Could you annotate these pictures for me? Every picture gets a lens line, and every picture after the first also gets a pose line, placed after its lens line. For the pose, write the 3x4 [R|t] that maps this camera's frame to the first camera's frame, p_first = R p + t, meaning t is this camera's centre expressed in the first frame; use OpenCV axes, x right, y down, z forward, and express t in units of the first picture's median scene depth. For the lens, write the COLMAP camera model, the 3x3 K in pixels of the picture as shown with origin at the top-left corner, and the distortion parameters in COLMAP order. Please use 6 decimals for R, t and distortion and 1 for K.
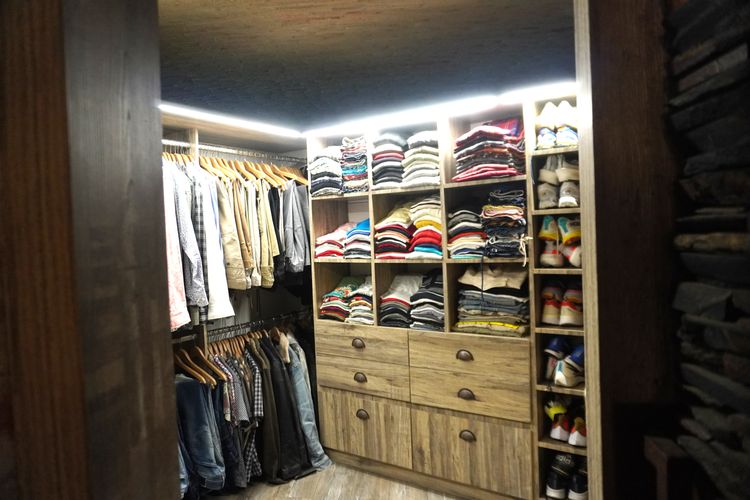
lens RADIAL K [[505.1, 0, 368.6], [0, 505.1, 249.7], [0, 0, 1]] dist [-0.047307, 0.033923]
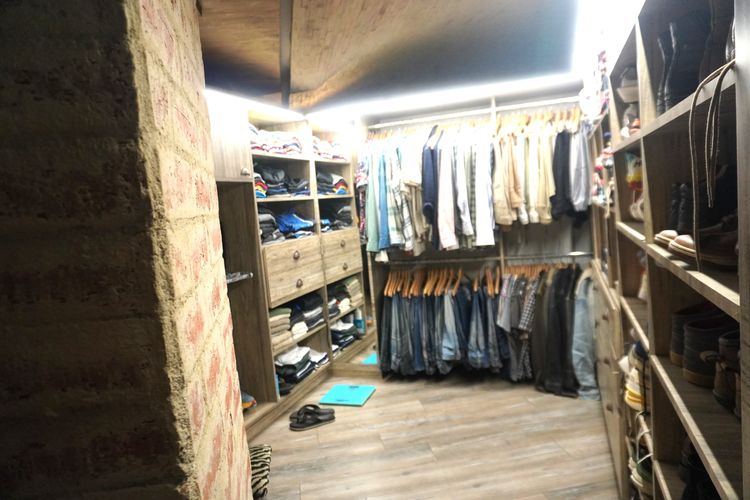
lens RADIAL K [[505.1, 0, 368.6], [0, 505.1, 249.7], [0, 0, 1]] dist [-0.047307, 0.033923]
pose [[0.252044, 0.116762, -0.960646, 0.824758], [0.054360, 0.989418, 0.134522, -0.044234], [0.966188, -0.086127, 0.243030, 0.353020]]
